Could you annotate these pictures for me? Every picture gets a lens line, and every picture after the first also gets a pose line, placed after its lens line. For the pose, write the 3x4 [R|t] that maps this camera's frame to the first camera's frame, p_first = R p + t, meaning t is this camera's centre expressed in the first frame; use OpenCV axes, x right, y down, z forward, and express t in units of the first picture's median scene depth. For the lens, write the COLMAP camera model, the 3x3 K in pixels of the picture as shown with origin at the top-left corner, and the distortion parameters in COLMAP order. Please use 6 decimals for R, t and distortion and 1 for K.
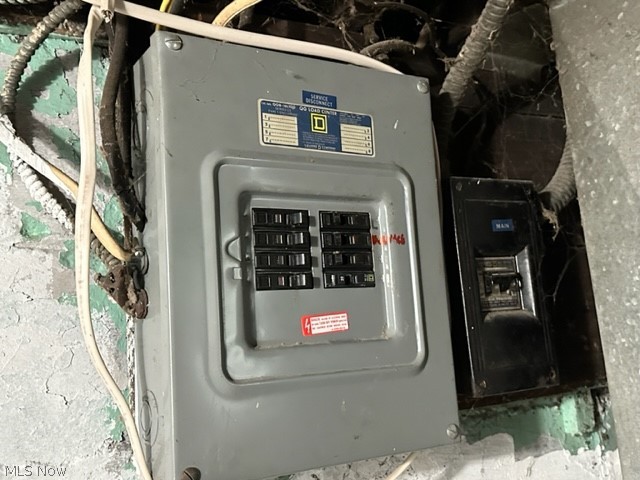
lens RADIAL K [[704.4, 0, 320.1], [0, 704.4, 239.3], [0, 0, 1]] dist [0.000590, 0.000000]
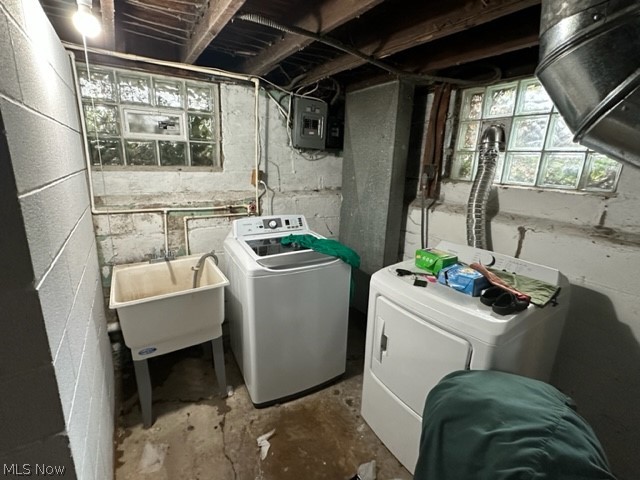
lens RADIAL K [[300.4, 0, 318.8], [0, 300.4, 240.8], [0, 0, 1]] dist [-0.006709, -0.000093]
pose [[0.992368, 0.105364, 0.064067, 0.000607], [-0.121936, 0.915877, 0.382493, -0.095739], [-0.018377, -0.387386, 0.921734, -3.012888]]
